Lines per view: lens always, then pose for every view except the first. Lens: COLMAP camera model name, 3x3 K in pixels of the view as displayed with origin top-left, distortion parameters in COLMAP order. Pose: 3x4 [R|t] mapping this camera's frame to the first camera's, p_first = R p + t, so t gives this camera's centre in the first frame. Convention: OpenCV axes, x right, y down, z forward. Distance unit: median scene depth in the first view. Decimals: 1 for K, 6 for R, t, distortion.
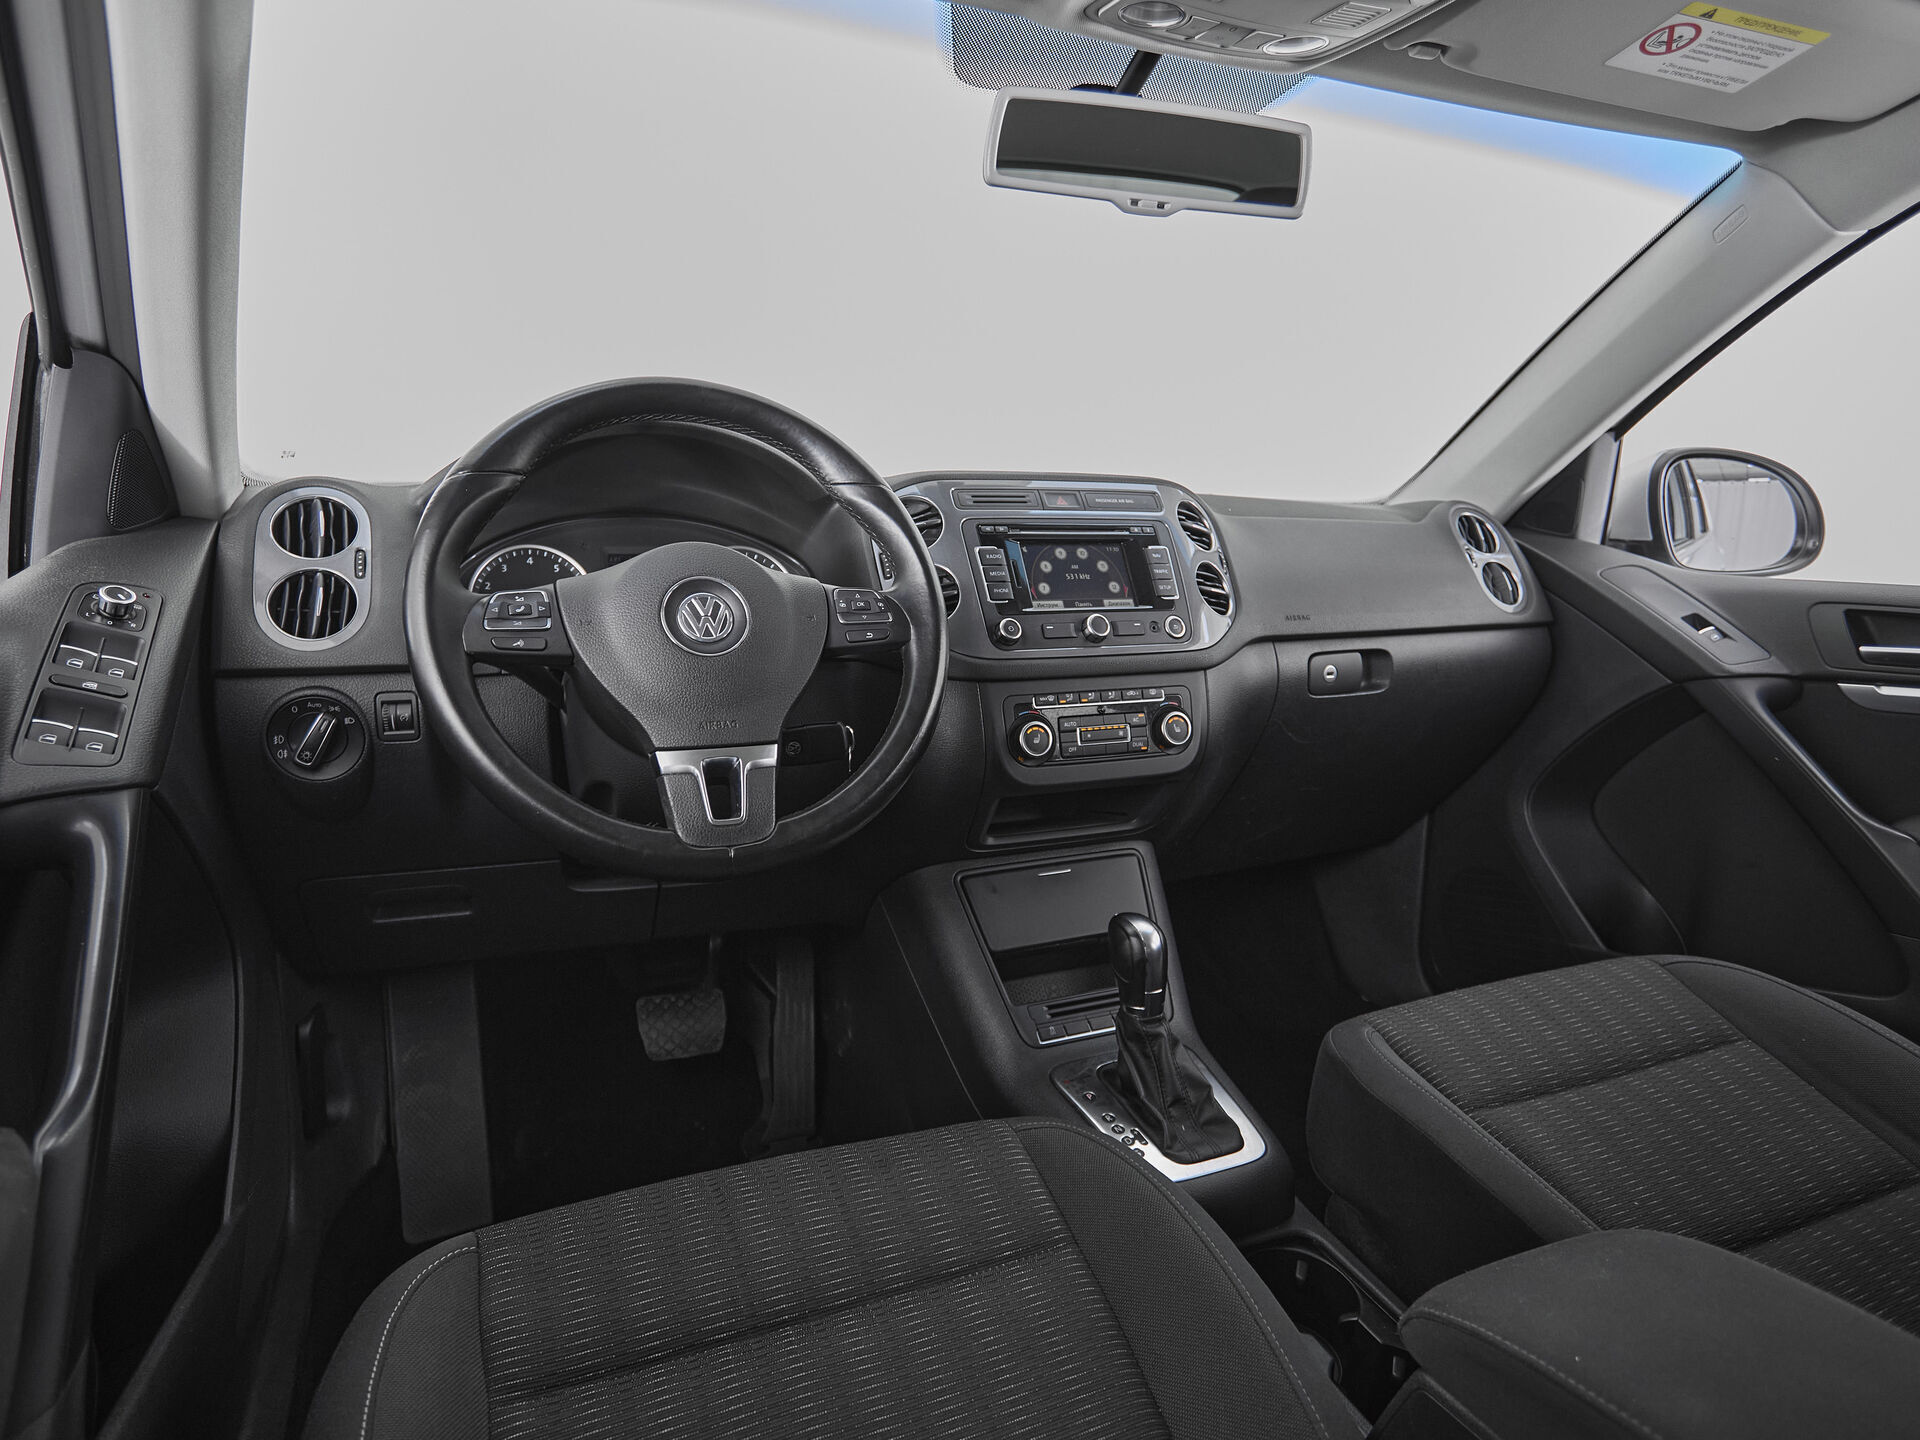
lens RADIAL K [[1159.0, 0, 997.4], [0, 1159.0, 712.3], [0, 0, 1]] dist [0.001878, 0.001335]
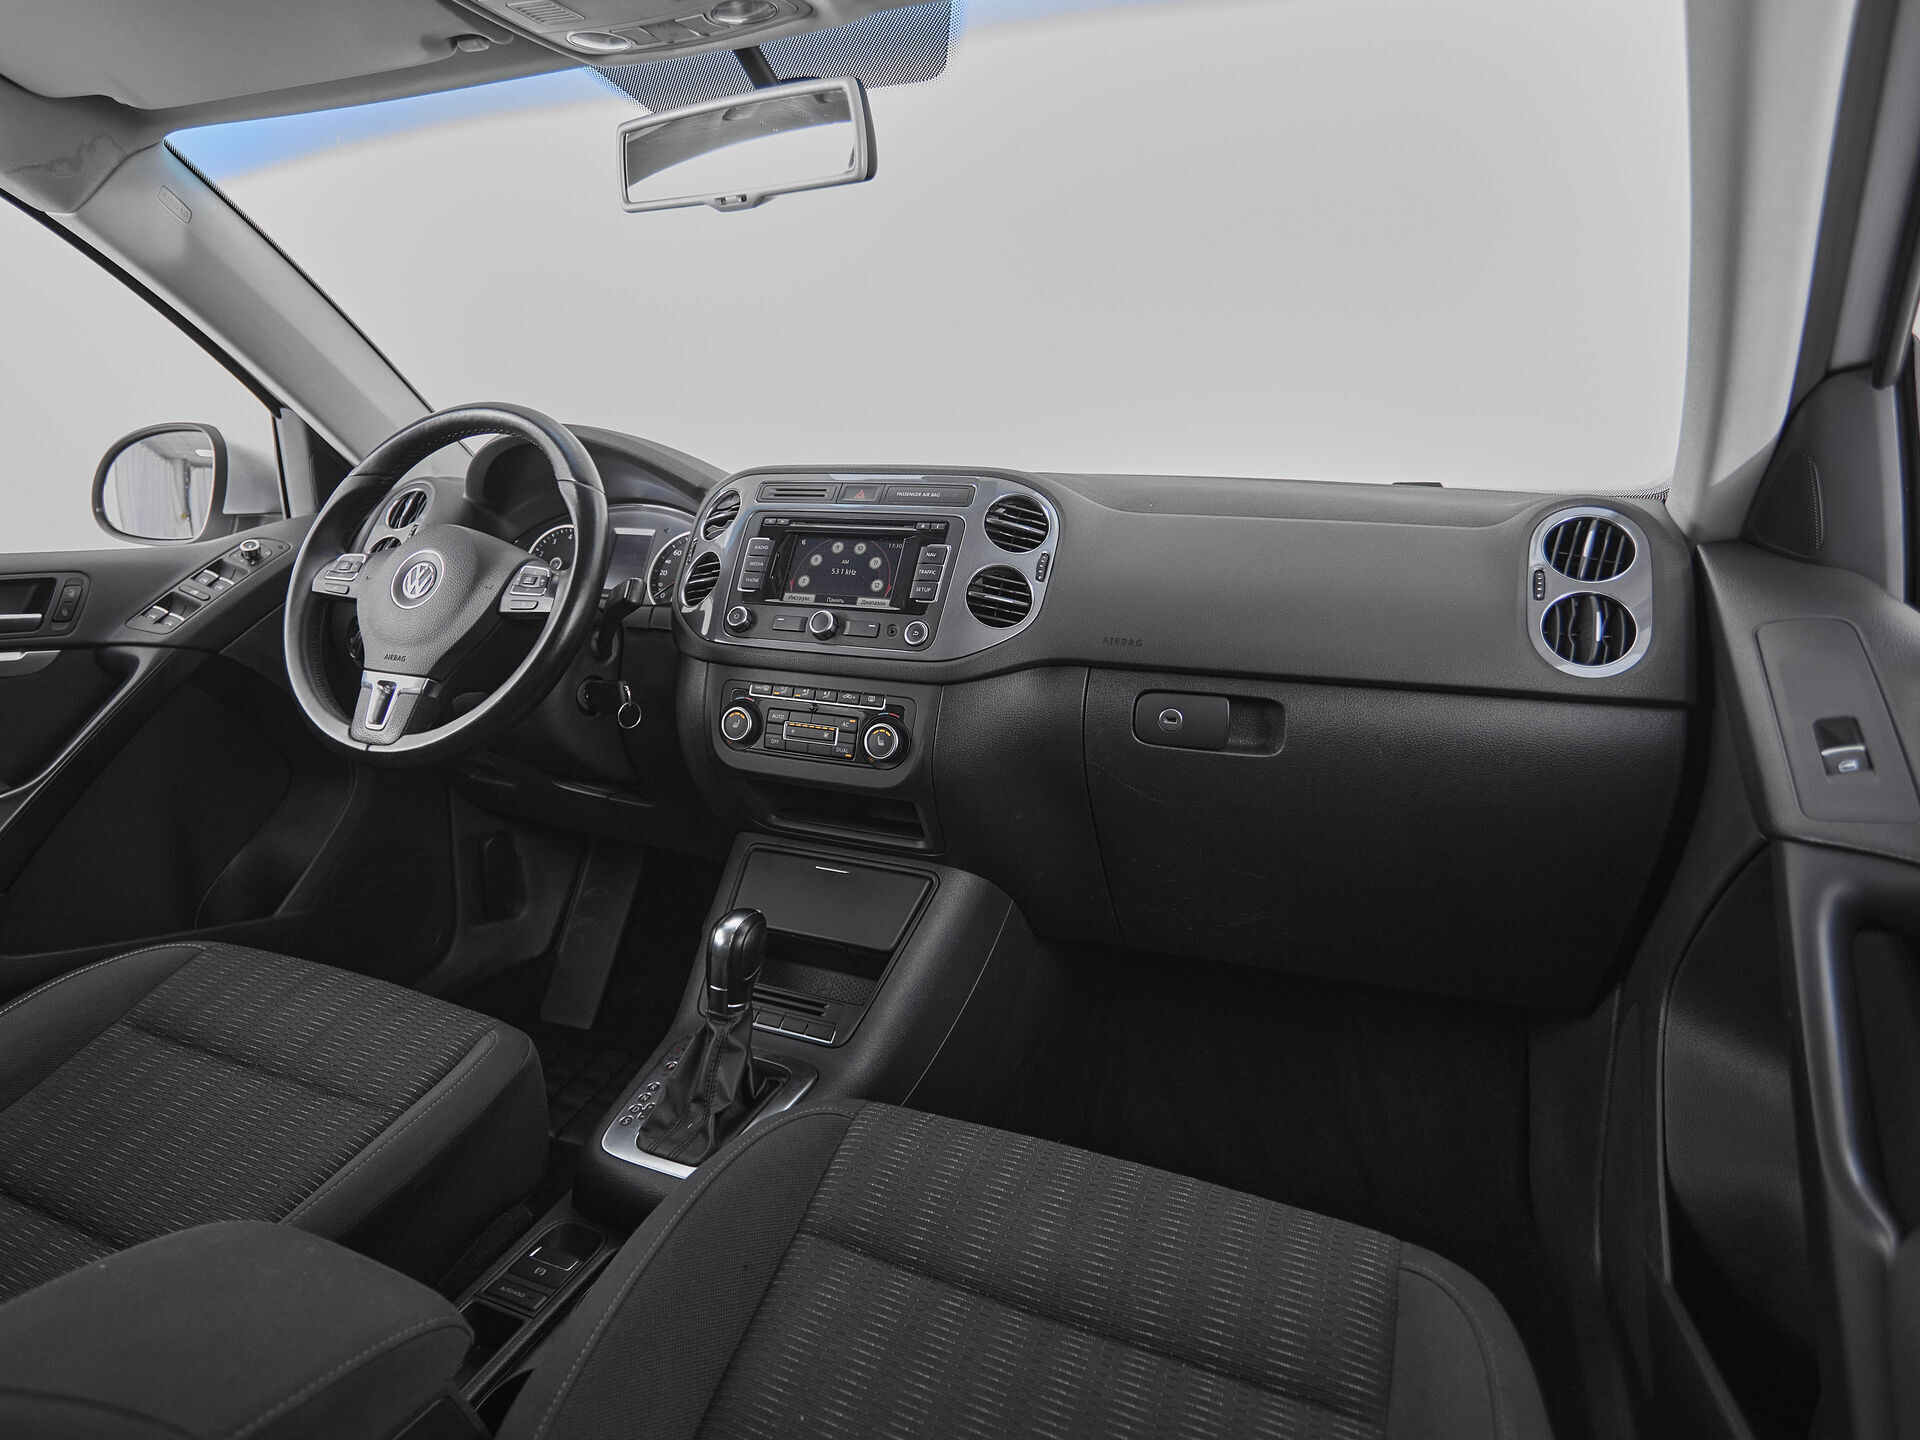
lens RADIAL K [[1159.0, 0, 881.8], [0, 1159.0, 704.2], [0, 0, 1]] dist [0.001878, 0.001335]
pose [[0.636217, 0.140088, -0.758685, 0.882159], [-0.138964, 0.988101, 0.065917, -0.079183], [0.758892, 0.063493, 0.648114, 0.416788]]
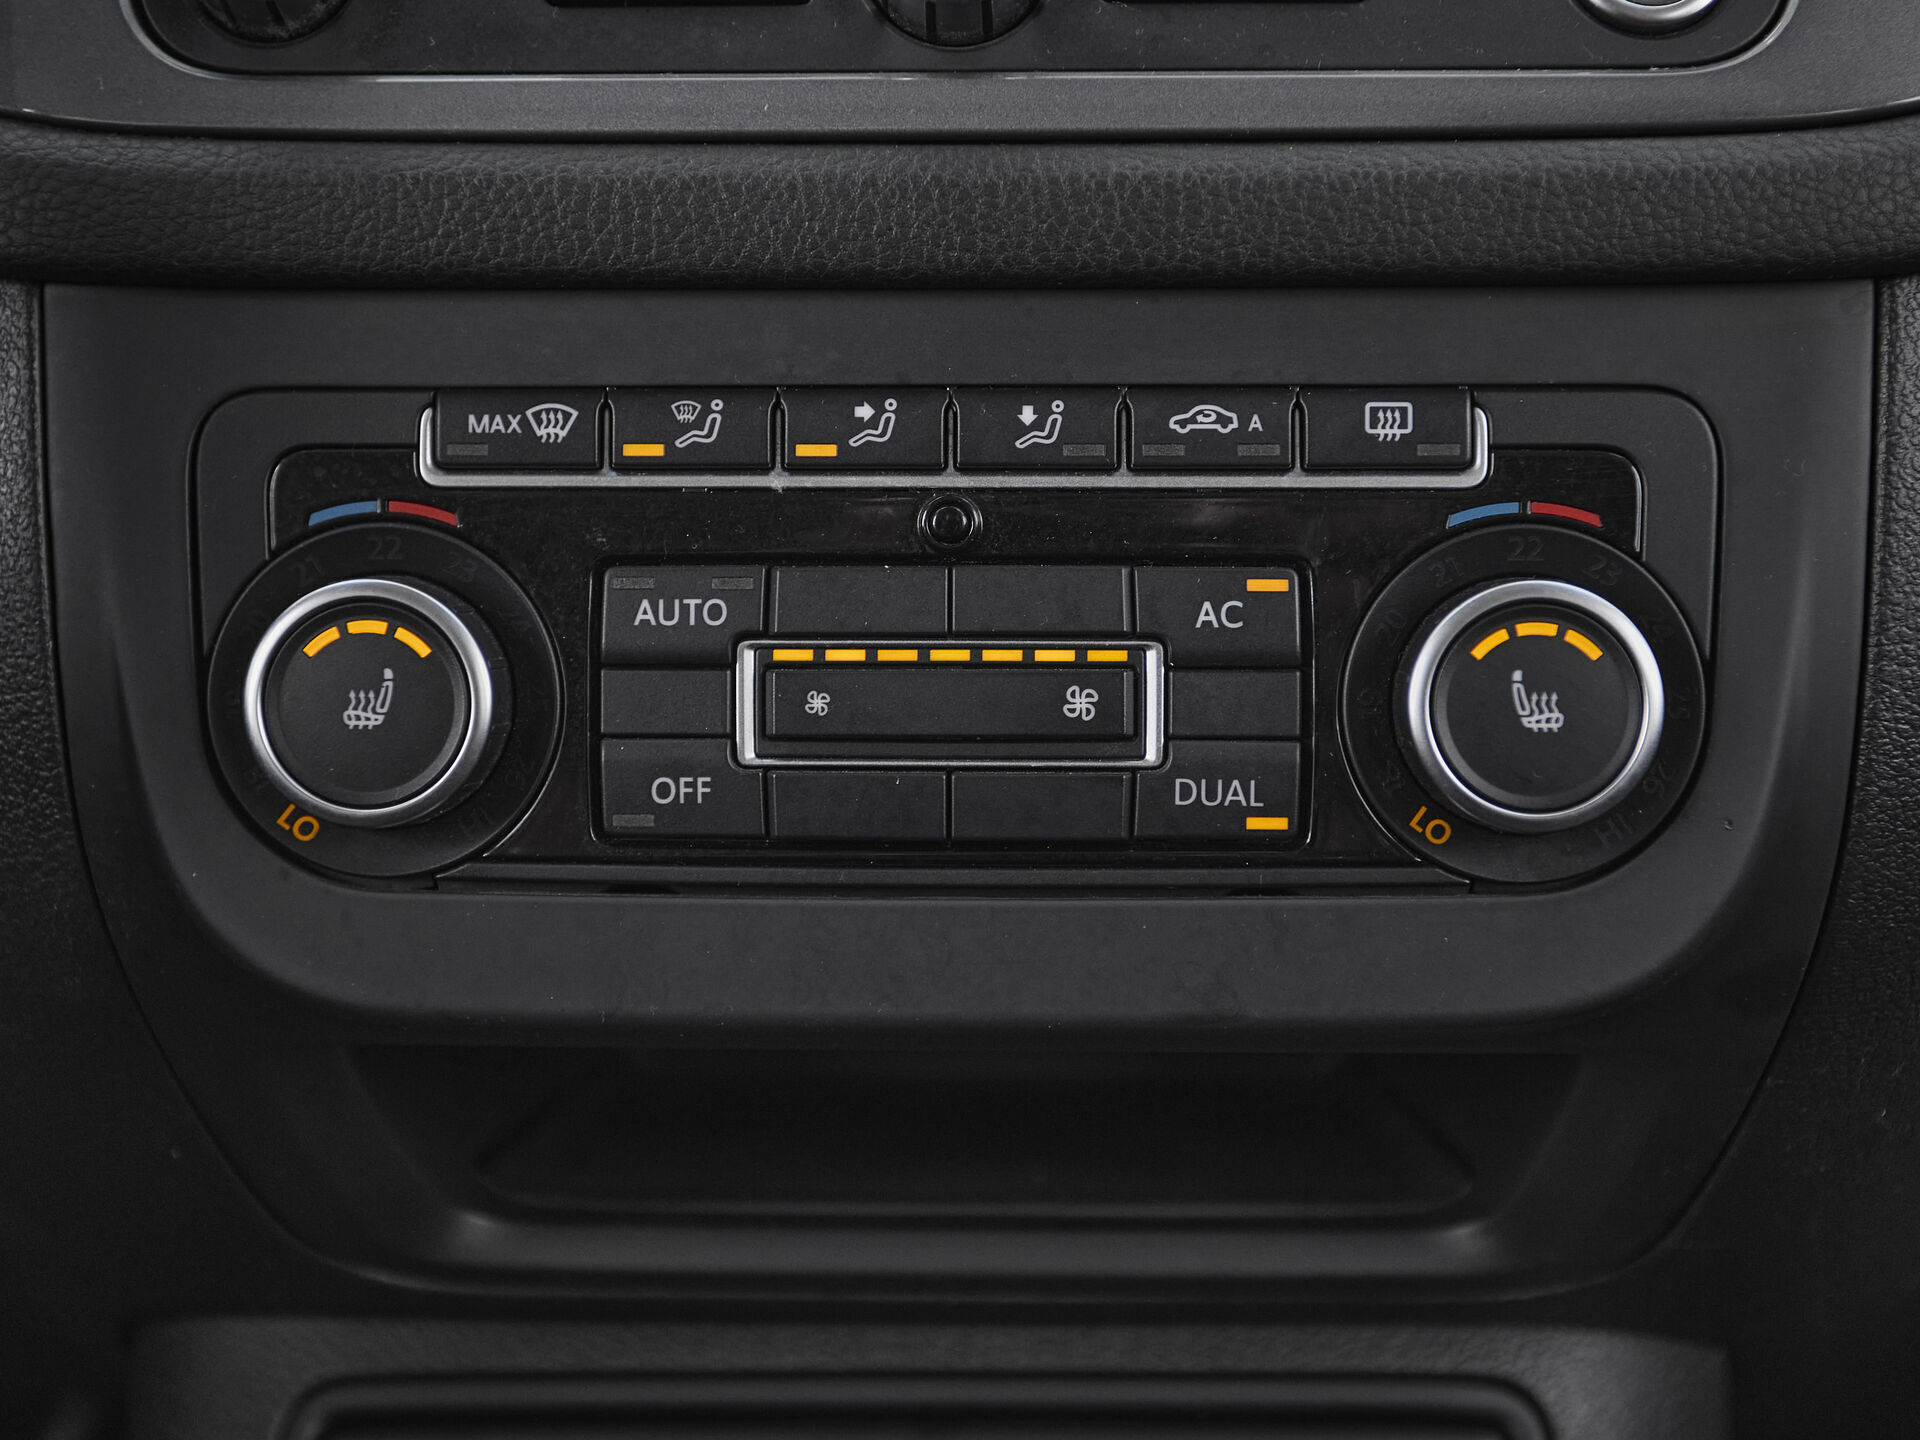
lens RADIAL K [[2692.9, 0, 965.1], [0, 2692.9, 707.9], [0, 0, 1]] dist [0.053440, 0.000000]
pose [[0.896015, 0.097447, -0.433199, 0.239139], [-0.056964, 0.992786, 0.105502, -0.015216], [0.440355, -0.069855, 0.895102, 0.718855]]
